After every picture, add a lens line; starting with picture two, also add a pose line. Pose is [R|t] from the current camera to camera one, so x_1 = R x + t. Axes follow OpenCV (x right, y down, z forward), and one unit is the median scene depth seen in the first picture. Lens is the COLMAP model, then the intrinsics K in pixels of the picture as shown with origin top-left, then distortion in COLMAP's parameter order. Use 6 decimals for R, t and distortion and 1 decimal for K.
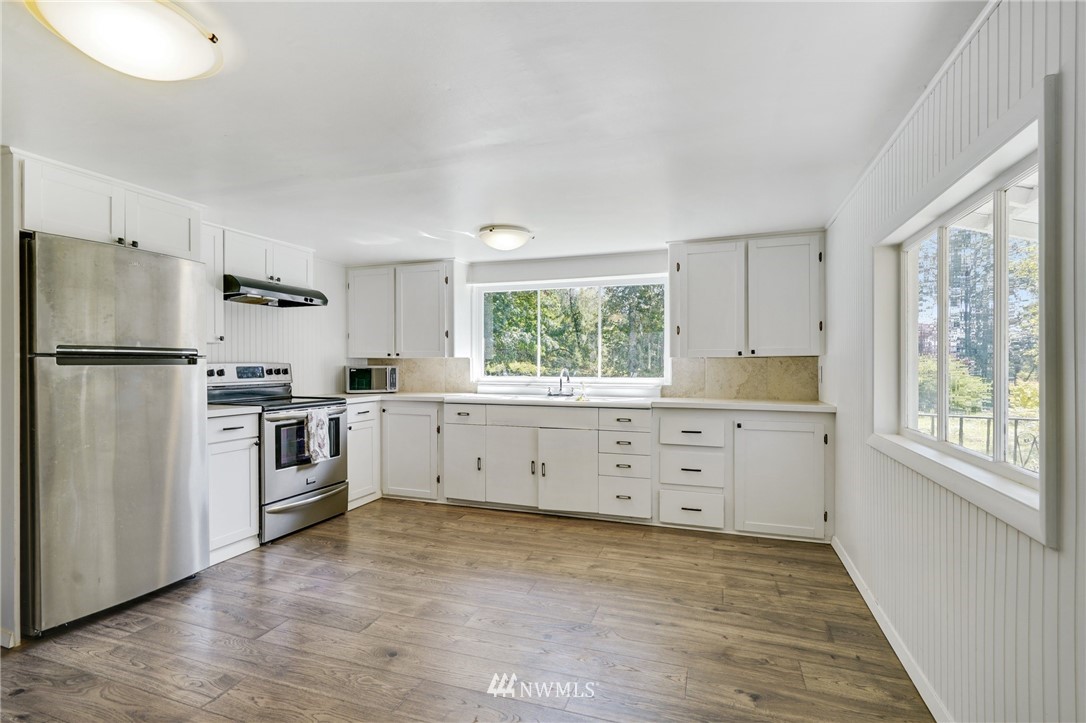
lens RADIAL K [[496.5, 0, 549.9], [0, 496.5, 368.7], [0, 0, 1]] dist [-0.005012, 0.002883]
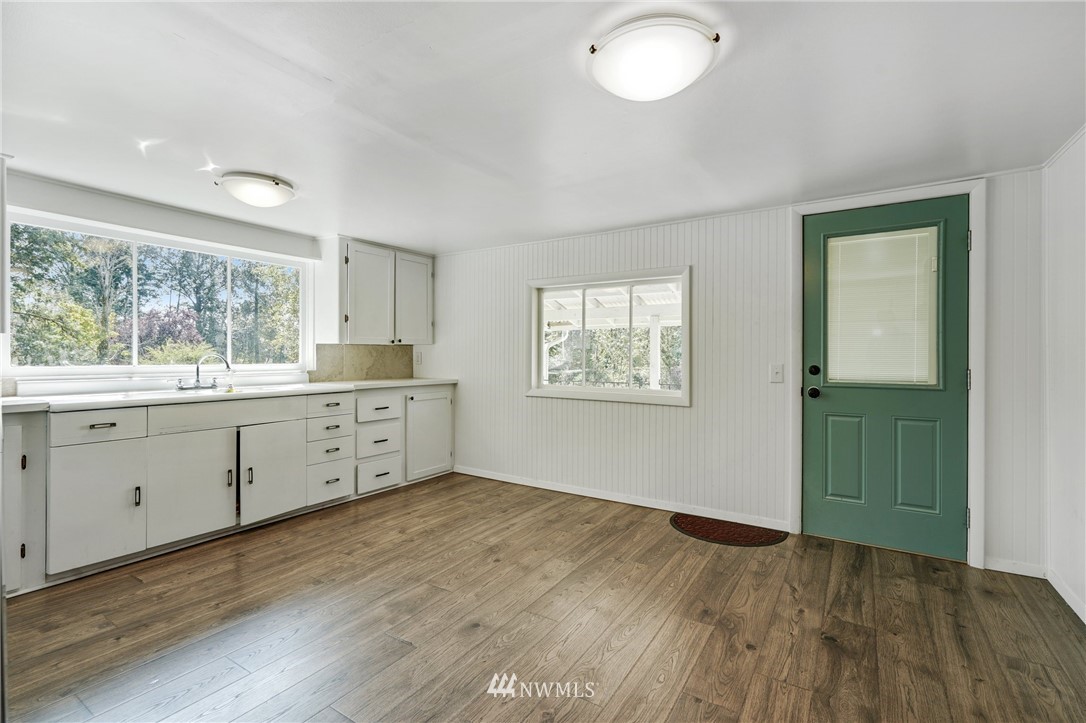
lens RADIAL K [[496.5, 0, 542.2], [0, 496.5, 356.6], [0, 0, 1]] dist [-0.005012, 0.002883]
pose [[0.232003, -0.002040, 0.972713, -0.756654], [0.001852, 0.999997, 0.001656, 0.005266], [-0.972713, 0.001418, 0.232006, 0.361640]]
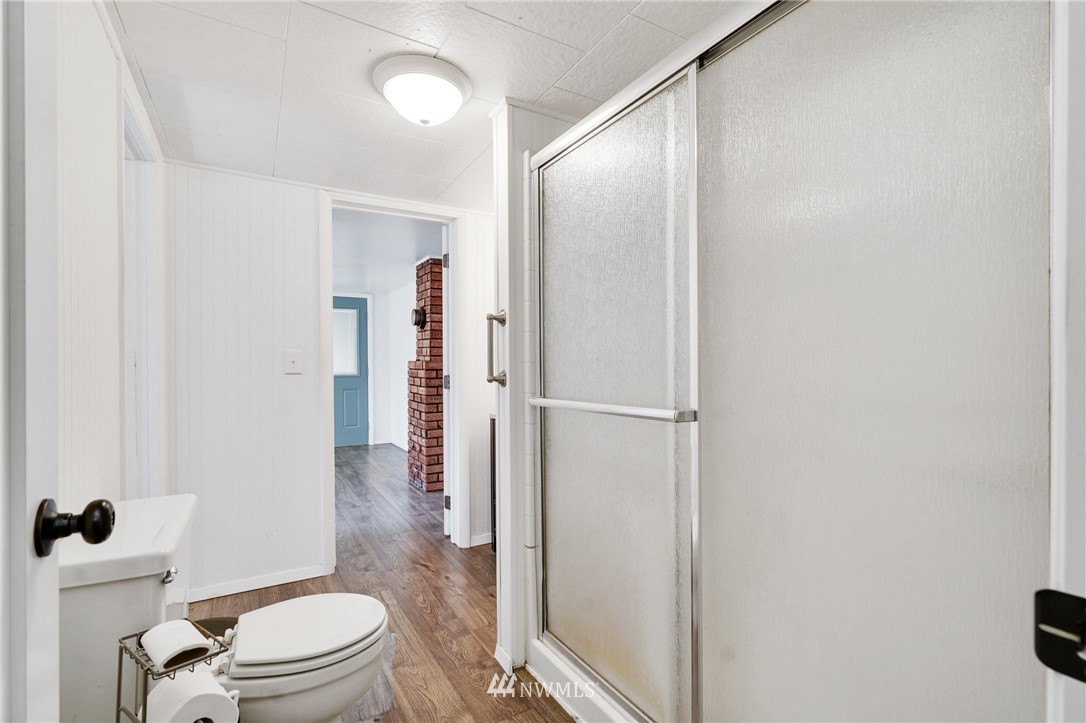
lens RADIAL K [[496.5, 0, 542.4], [0, 496.5, 364.2], [0, 0, 1]] dist [-0.005012, 0.002883]
pose [[-0.758425, 0.005800, 0.651734, -1.509873], [0.010533, 0.999939, 0.003358, 0.011308], [-0.651675, 0.009411, -0.758440, 0.841192]]
